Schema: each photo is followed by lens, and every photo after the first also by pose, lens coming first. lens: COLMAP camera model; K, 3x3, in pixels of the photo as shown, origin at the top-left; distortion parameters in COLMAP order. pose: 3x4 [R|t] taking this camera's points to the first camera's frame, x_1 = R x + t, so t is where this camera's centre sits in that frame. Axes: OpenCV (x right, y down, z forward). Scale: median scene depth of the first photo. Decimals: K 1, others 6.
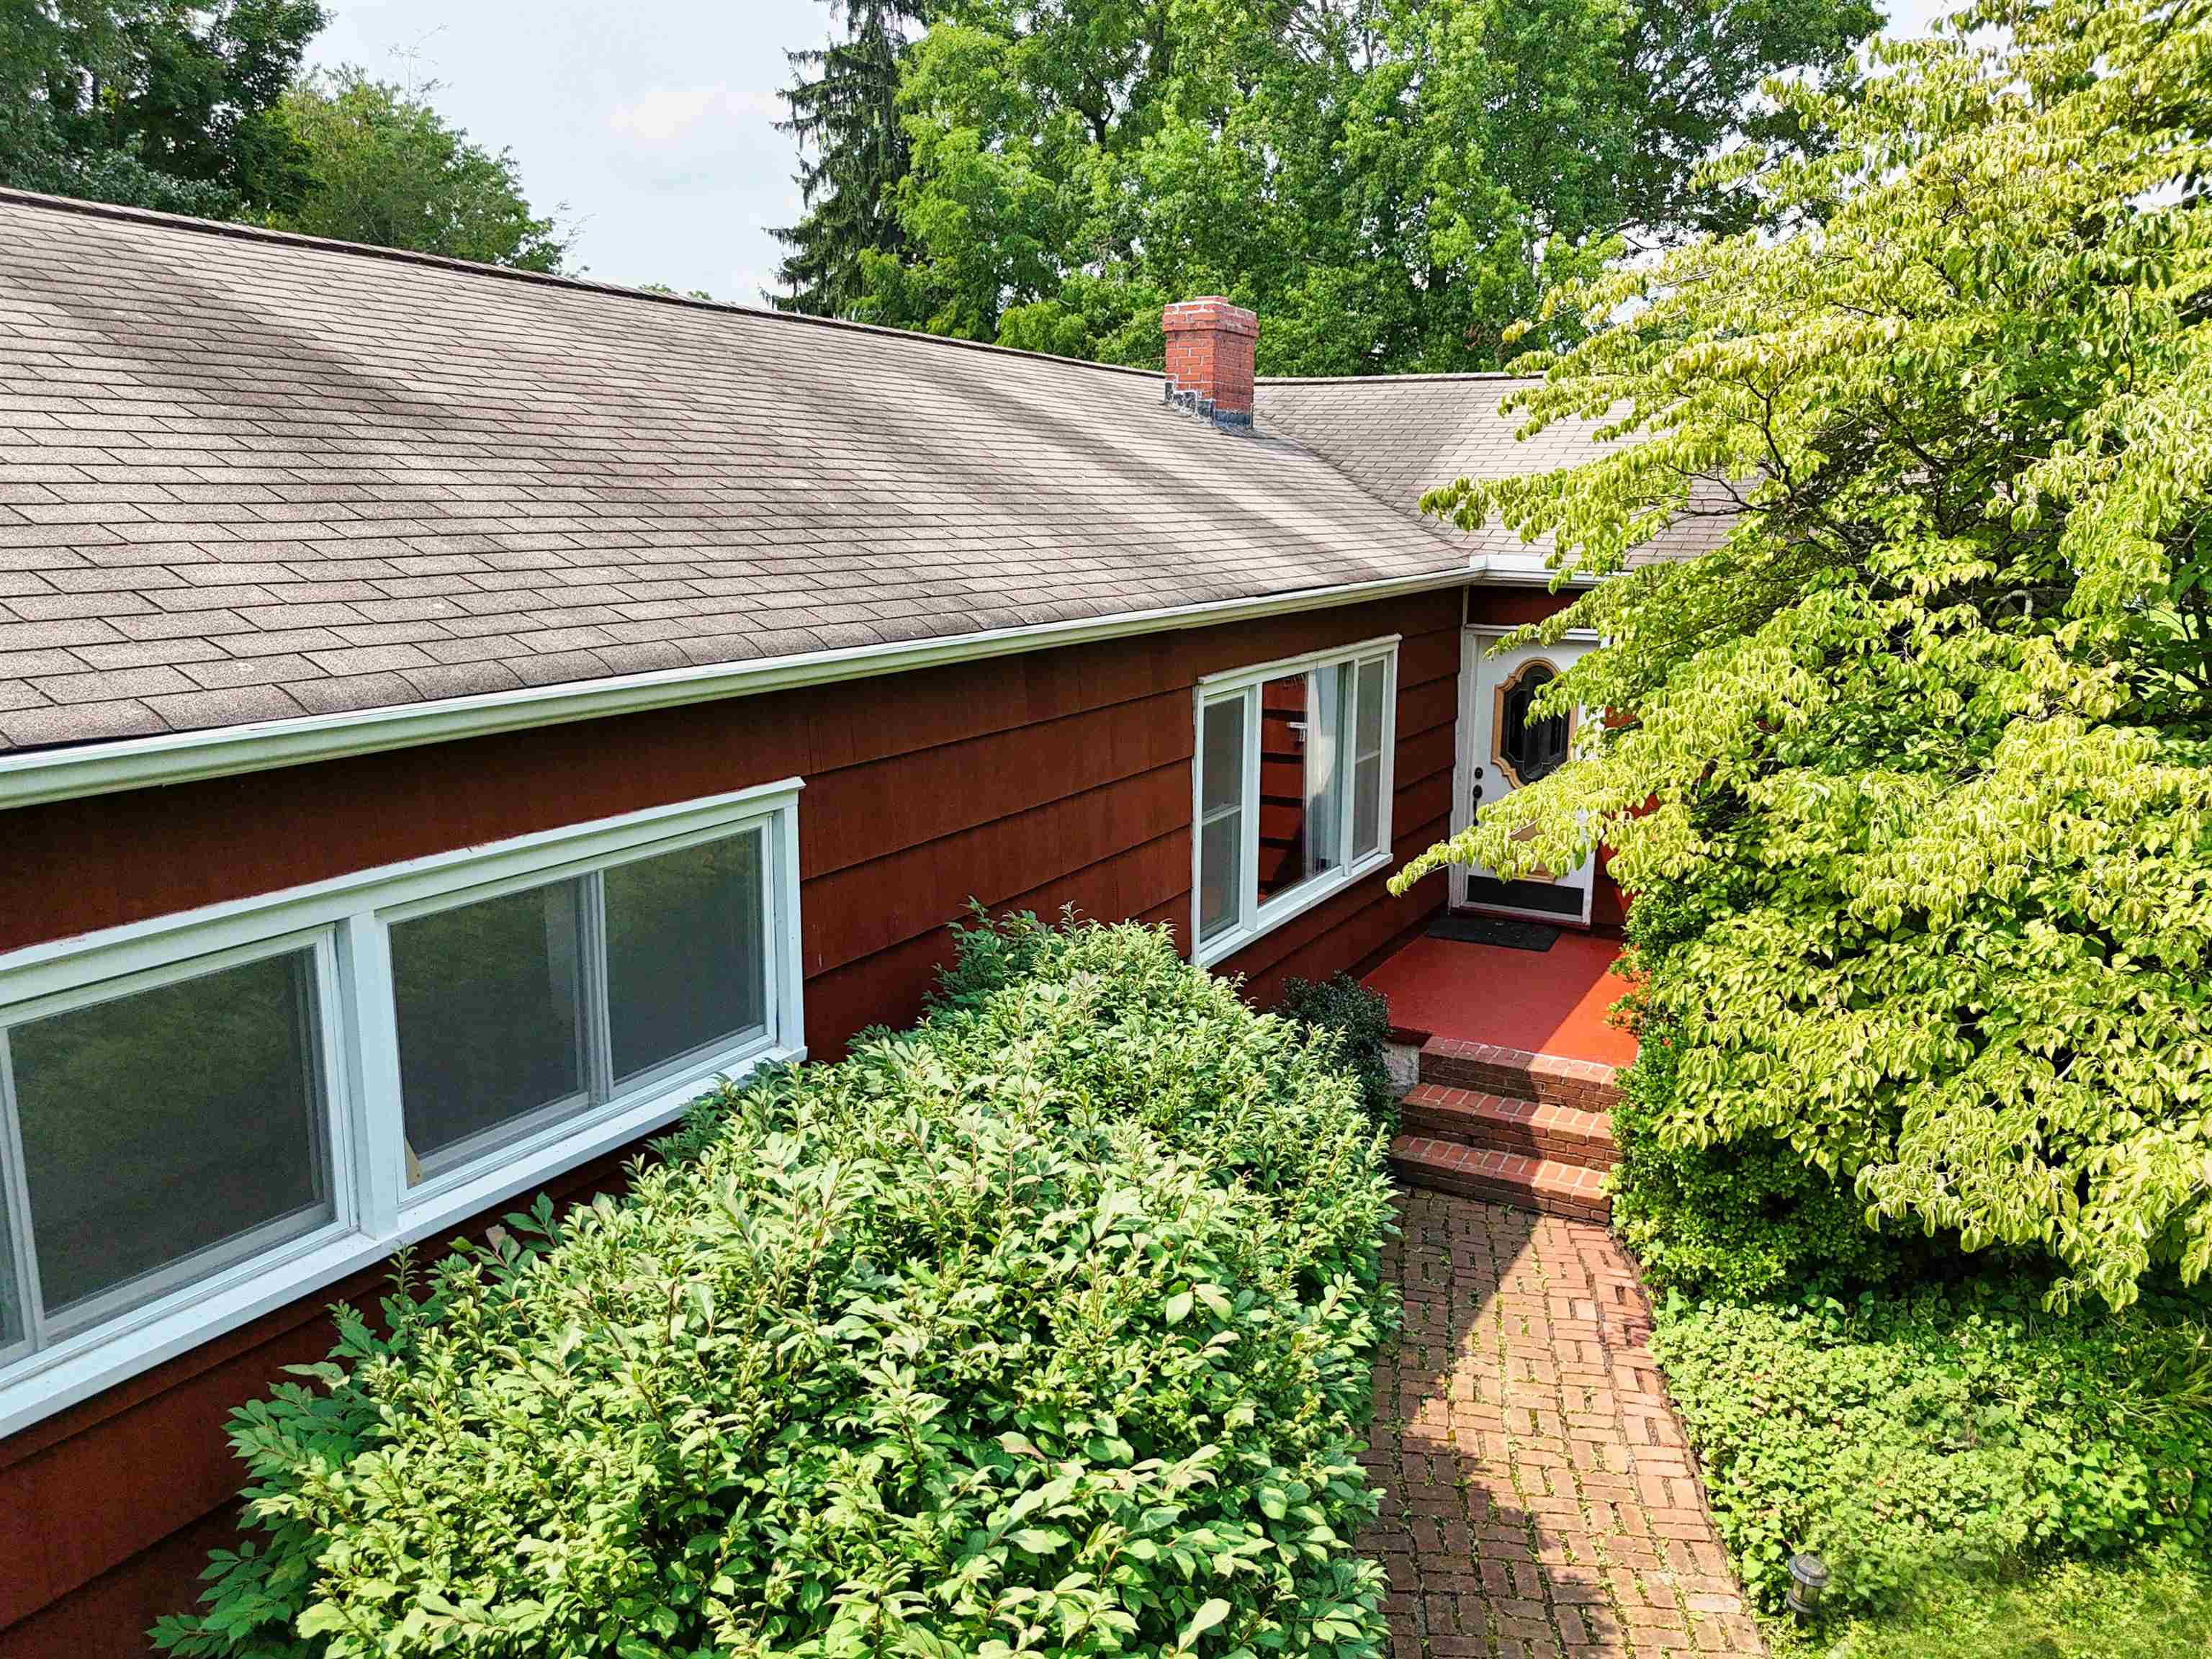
lens RADIAL K [[1625.7, 0, 1095.9], [0, 1625.7, 827.2], [0, 0, 1]] dist [0.079098, -0.081729]
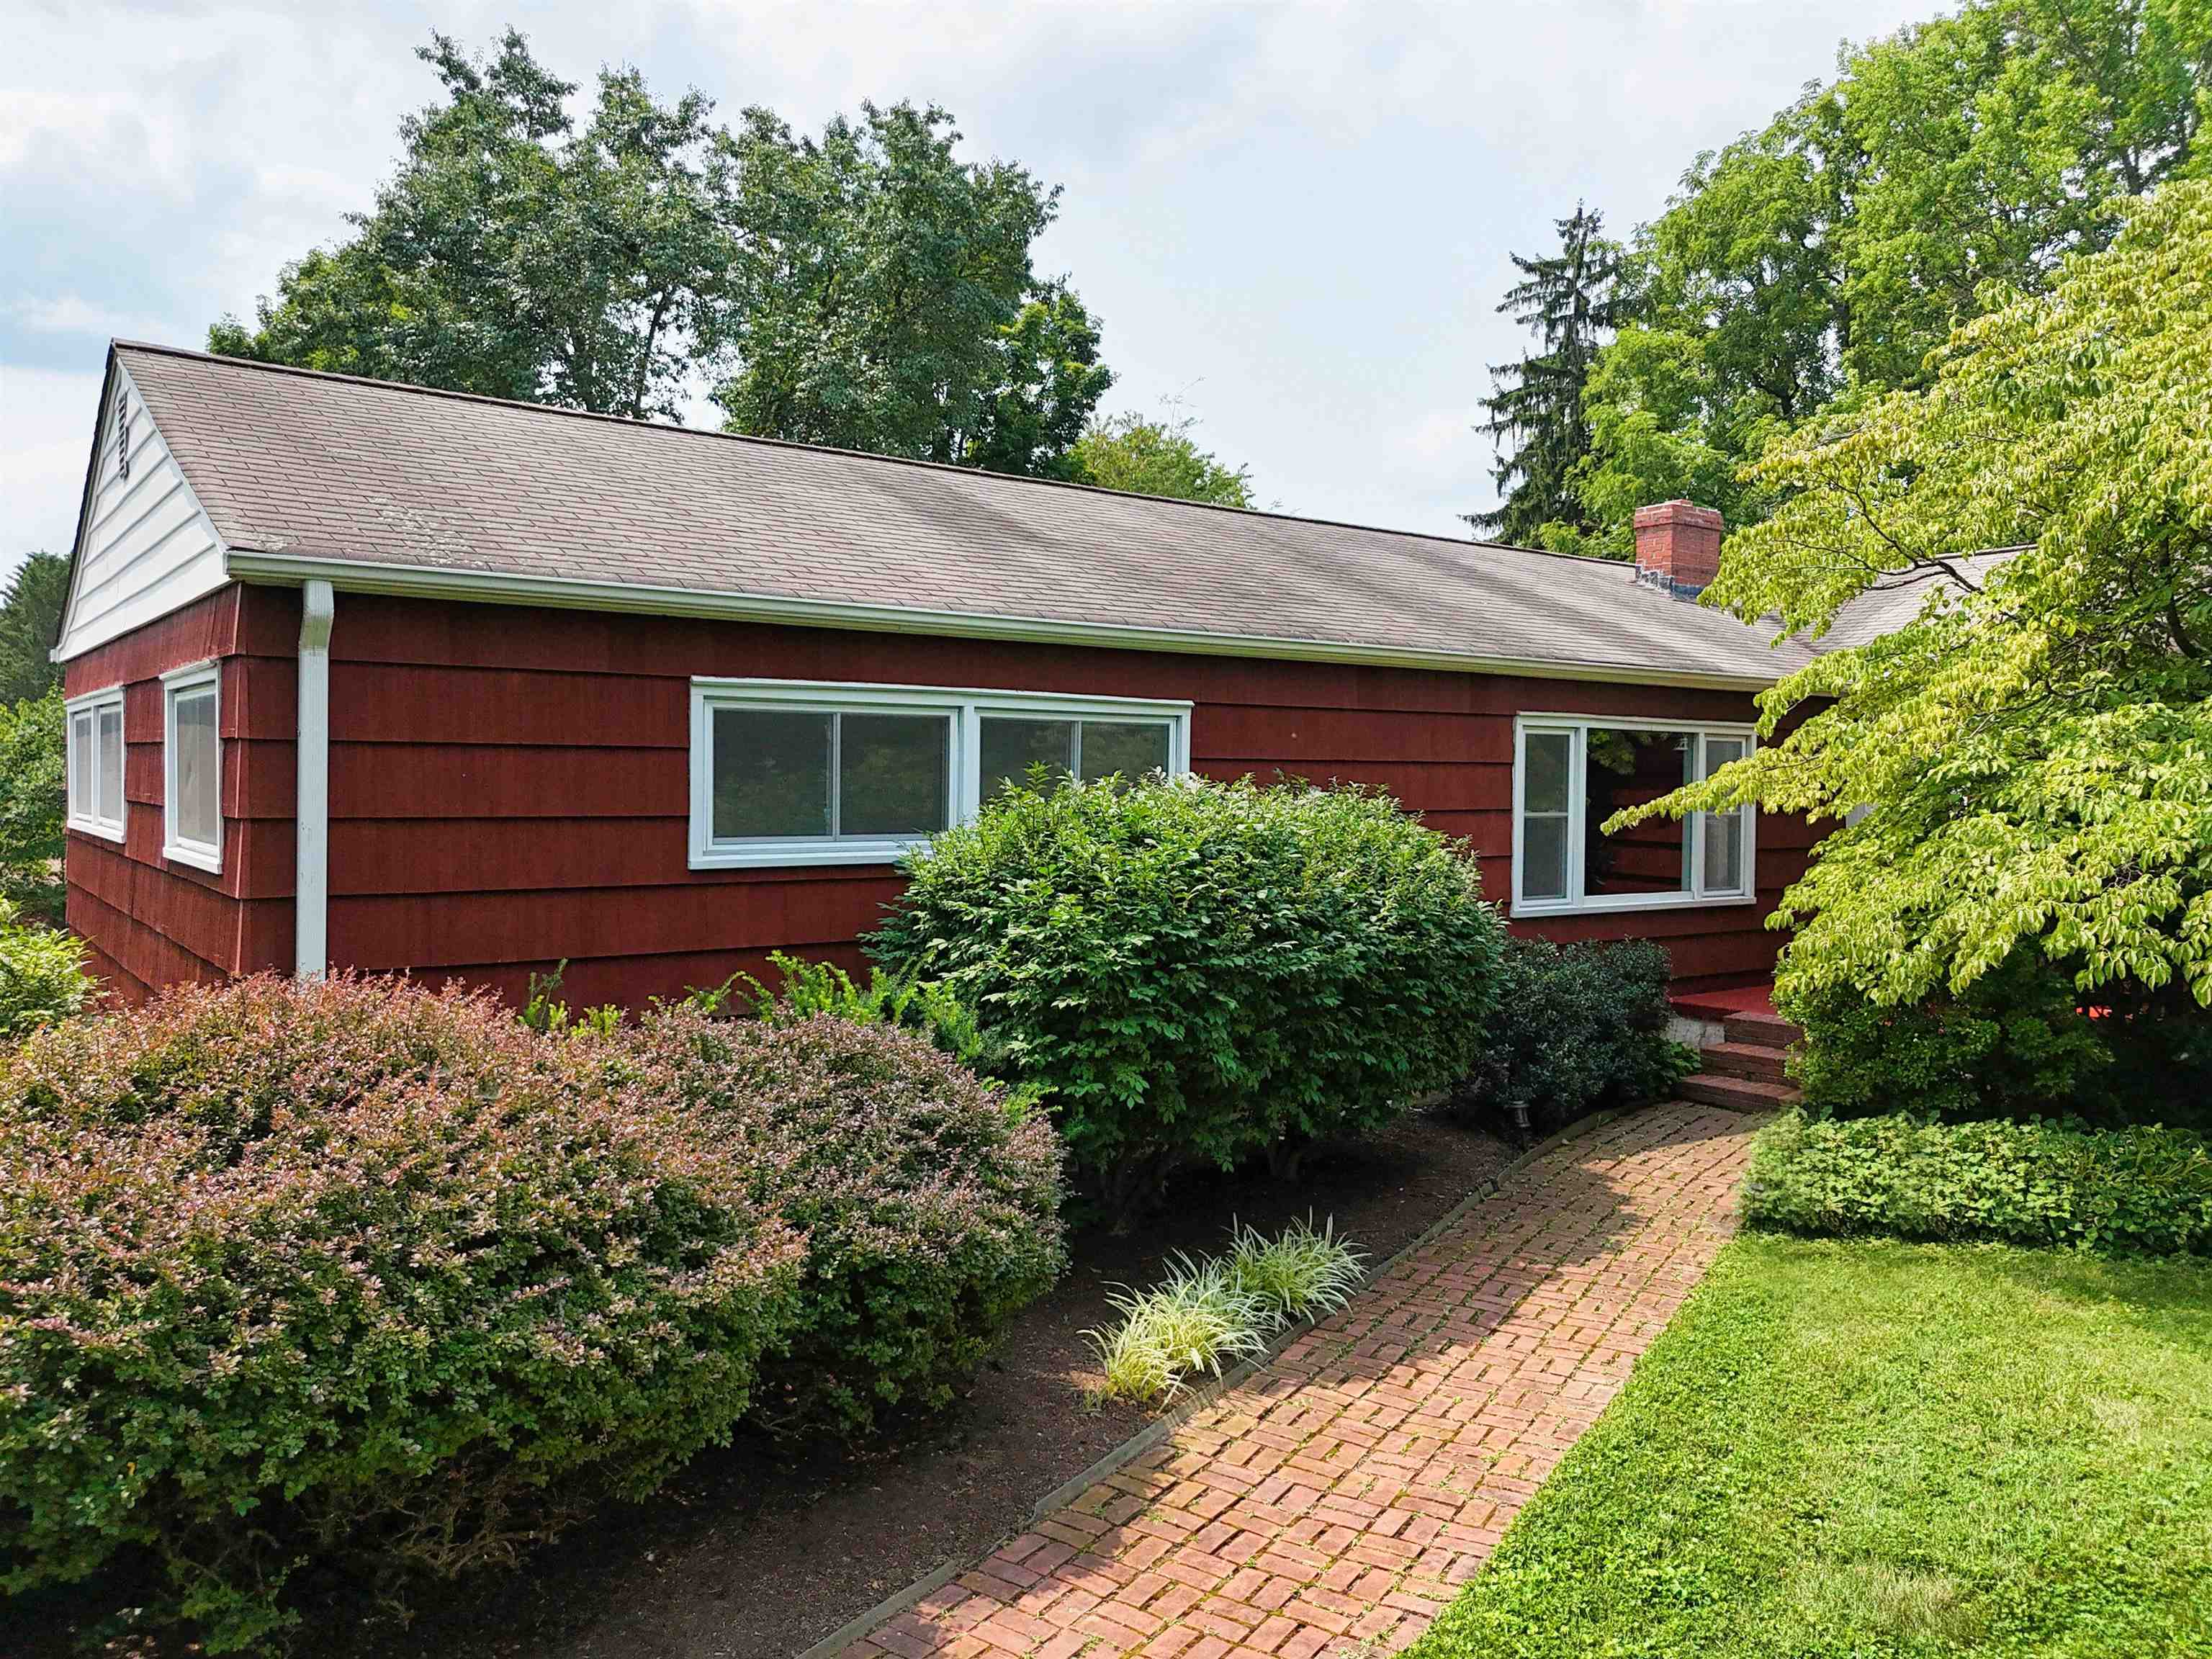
lens RADIAL K [[1625.7, 0, 1095.9], [0, 1625.7, 827.2], [0, 0, 1]] dist [0.079098, -0.081729]
pose [[0.905803, 0.020768, -0.423190, 0.073072], [-0.093517, 0.983965, -0.151877, 0.057743], [0.413250, 0.177146, 0.893221, -0.100738]]
